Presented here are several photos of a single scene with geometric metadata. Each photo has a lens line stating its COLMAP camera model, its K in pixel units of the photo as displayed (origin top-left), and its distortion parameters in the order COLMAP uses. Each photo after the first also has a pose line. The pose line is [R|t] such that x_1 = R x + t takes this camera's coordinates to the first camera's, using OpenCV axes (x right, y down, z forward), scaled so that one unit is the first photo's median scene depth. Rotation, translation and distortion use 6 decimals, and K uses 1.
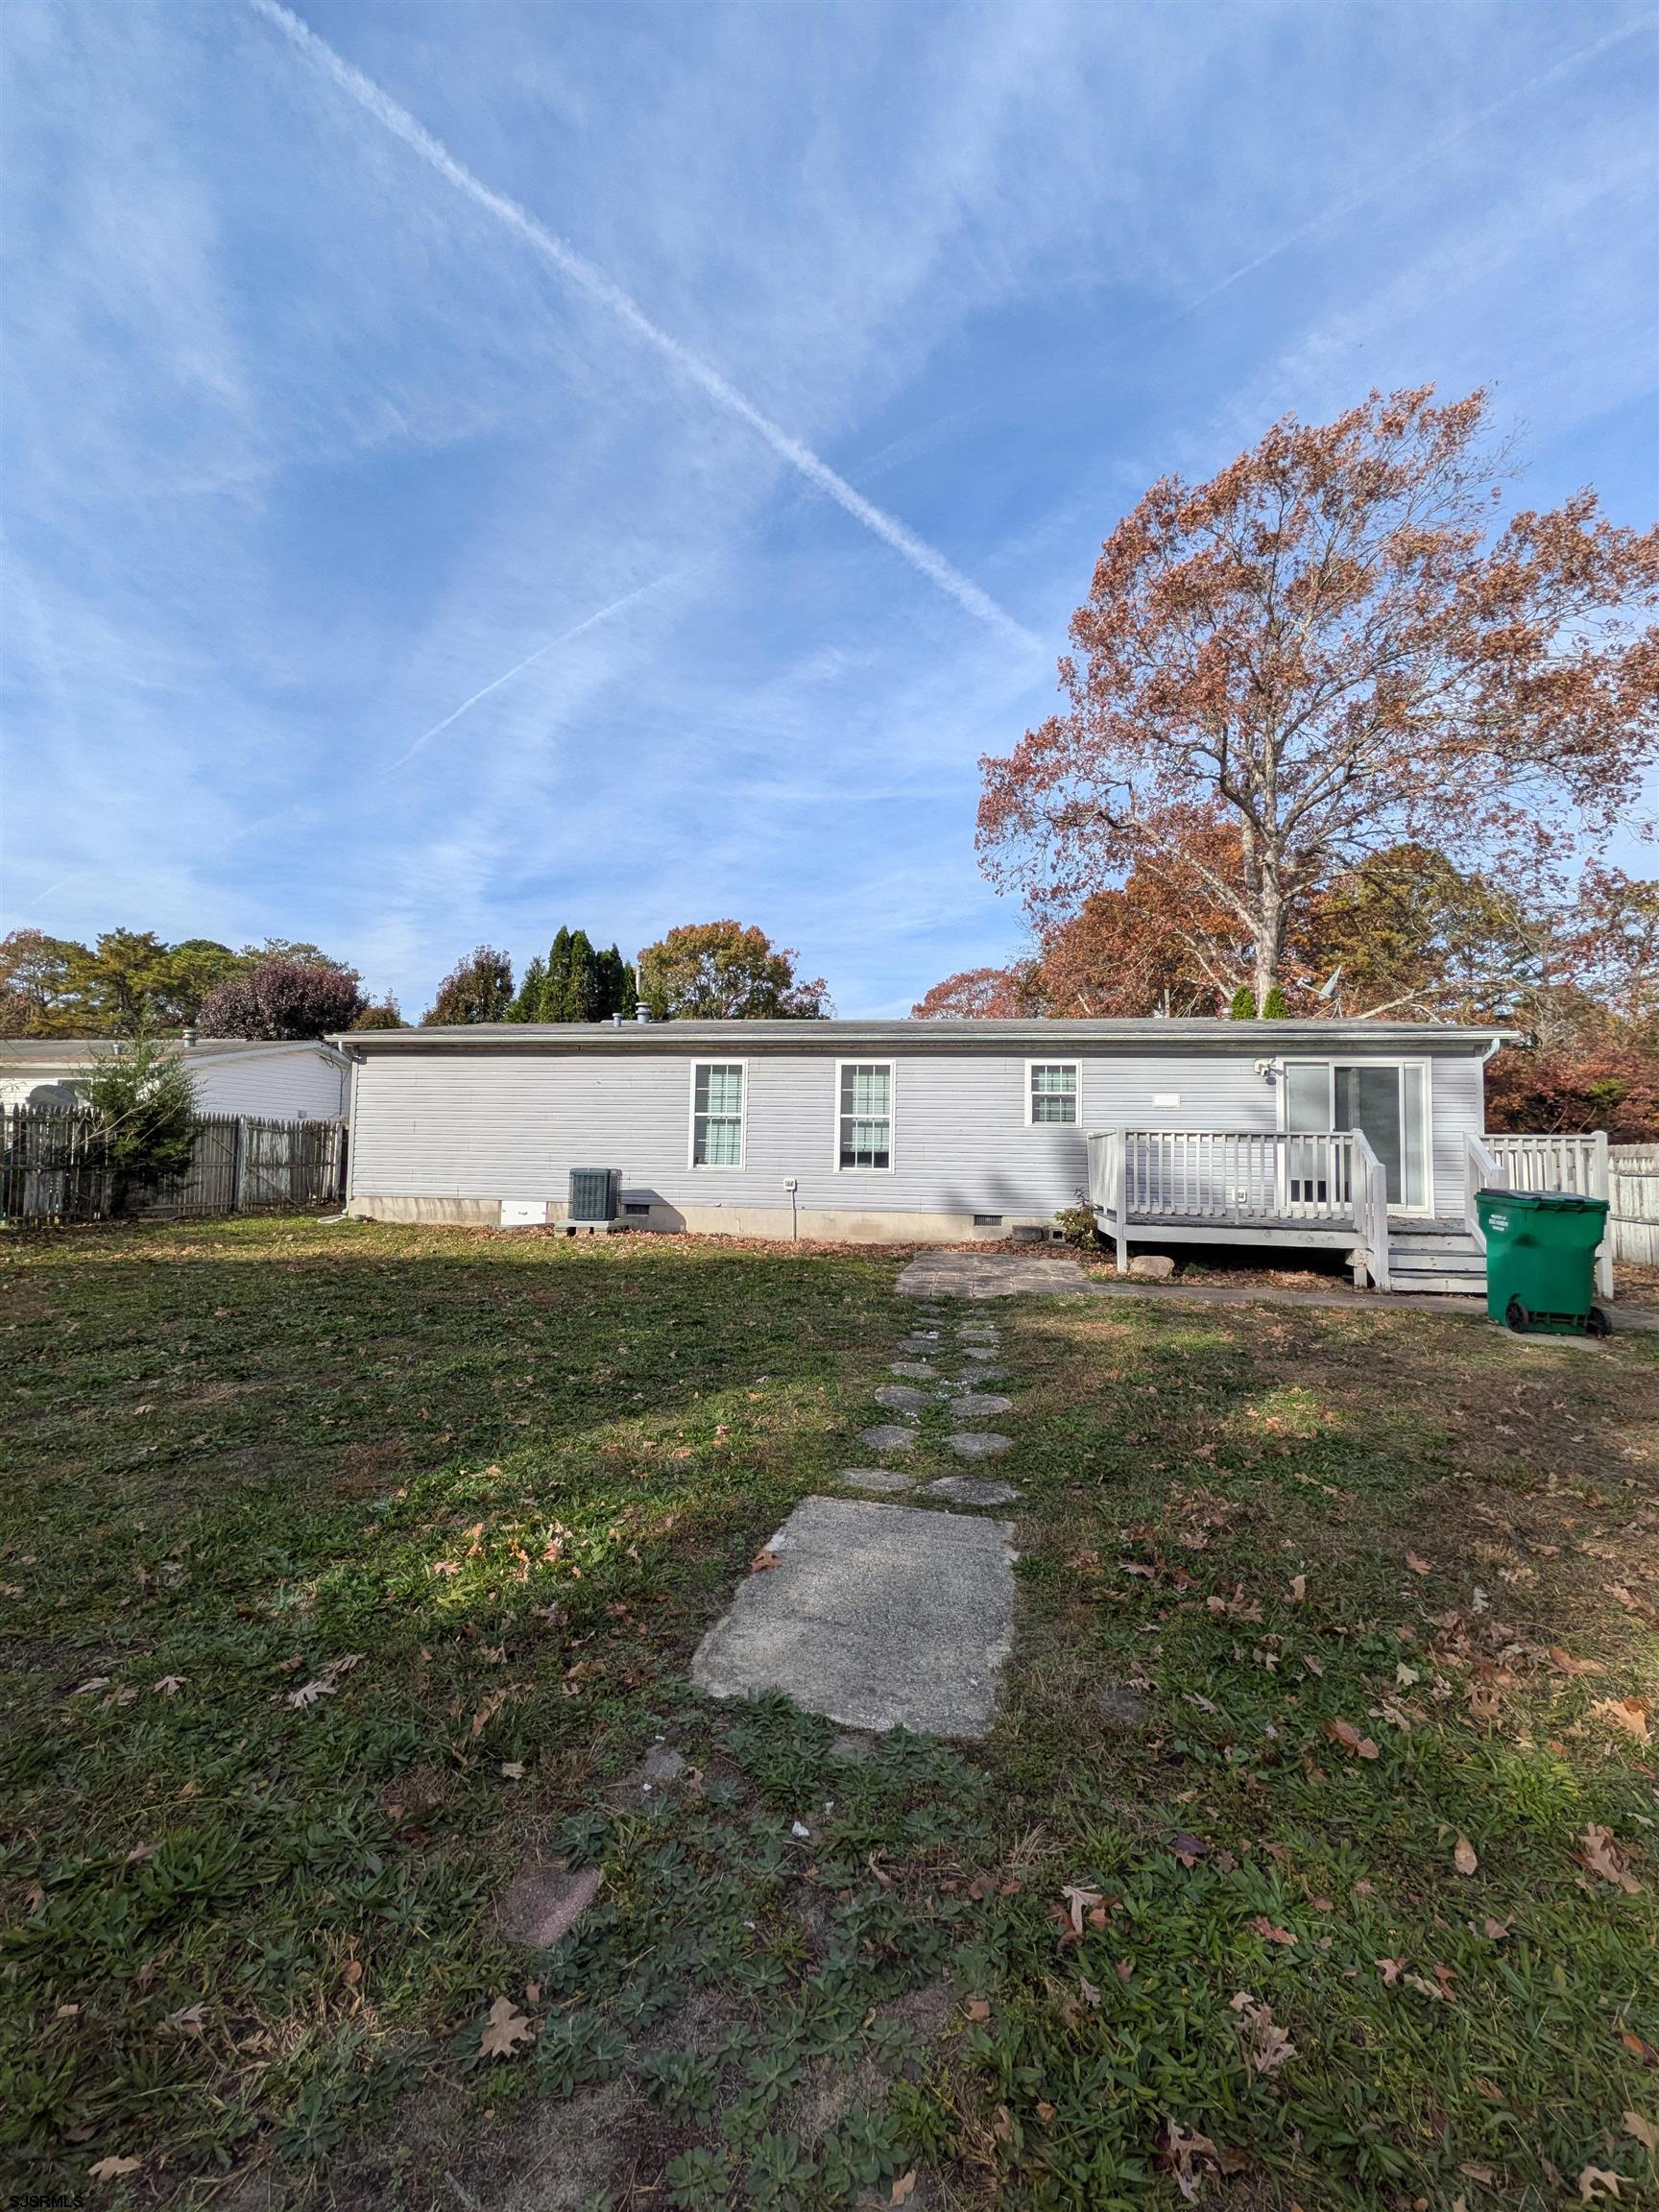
lens RADIAL K [[844.5, 0, 824.9], [0, 844.5, 1117.2], [0, 0, 1]] dist [0.012410, 0.000128]
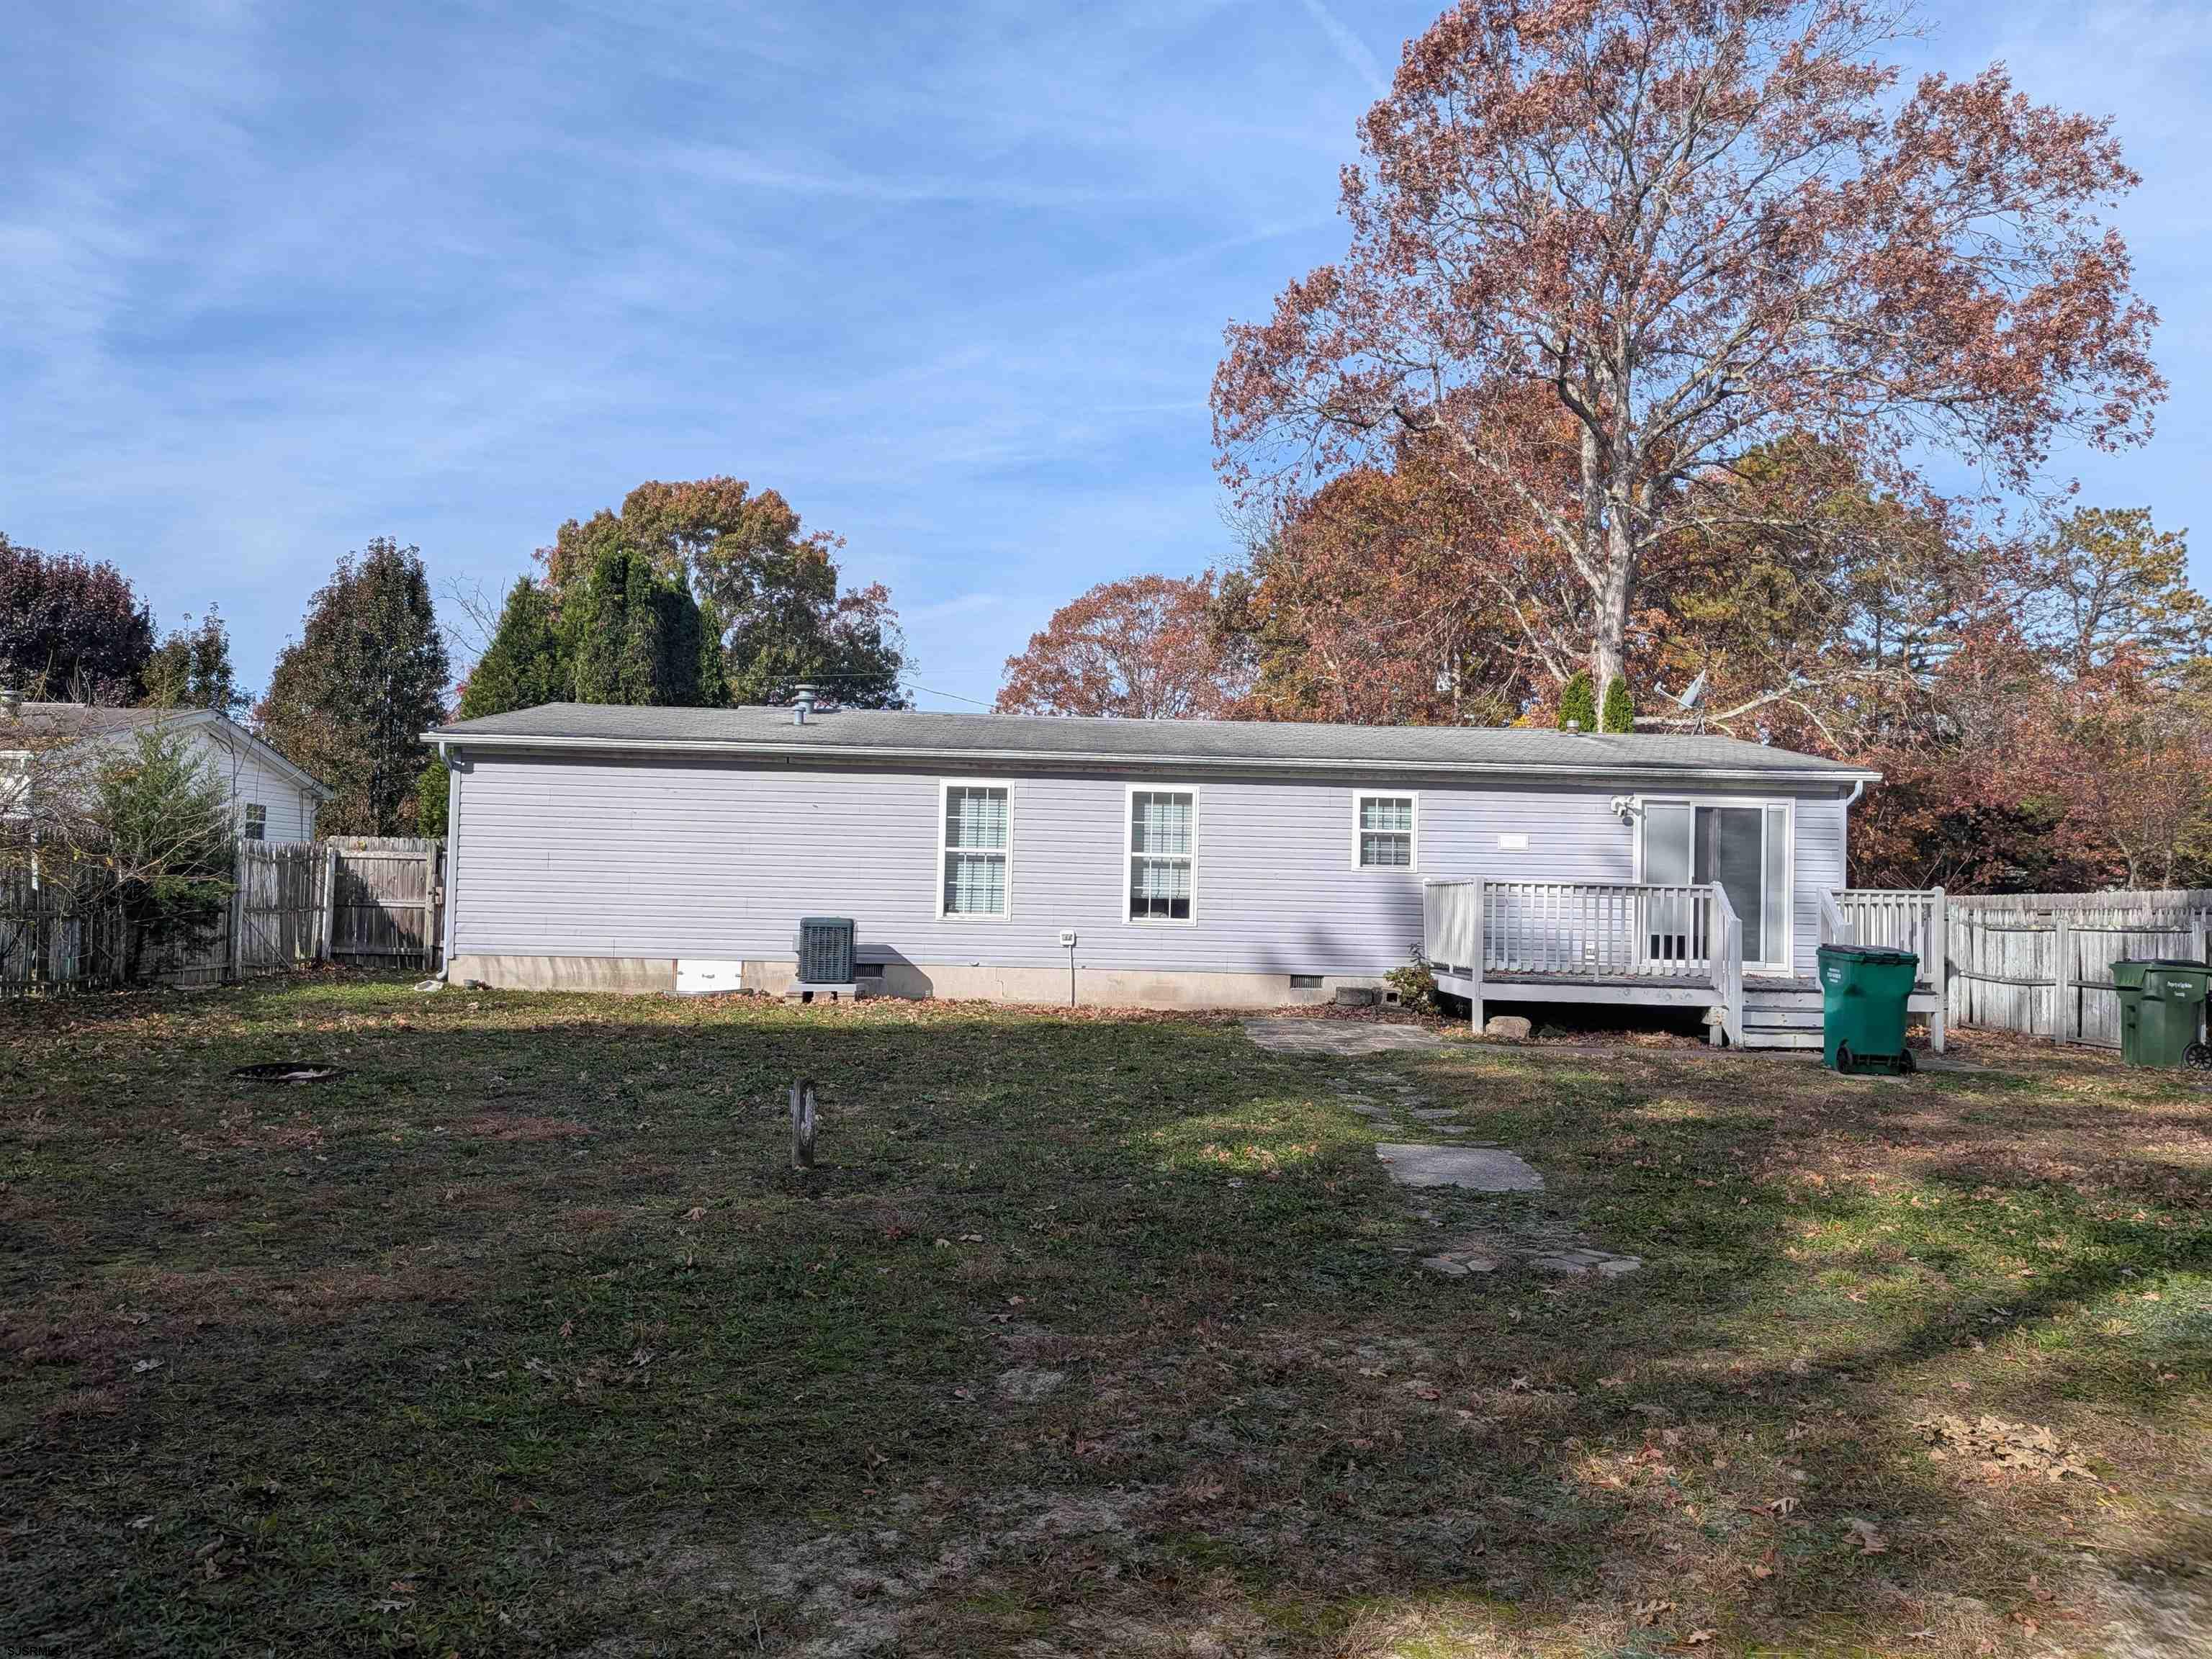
lens RADIAL K [[1551.4, 0, 1077.0], [0, 1551.4, 861.4], [0, 0, 1]] dist [0.119091, -0.199212]
pose [[0.985237, 0.009675, 0.170920, -0.289621], [-0.014814, 0.999475, 0.028817, -0.037241], [-0.170551, -0.030923, 0.984863, -0.466570]]
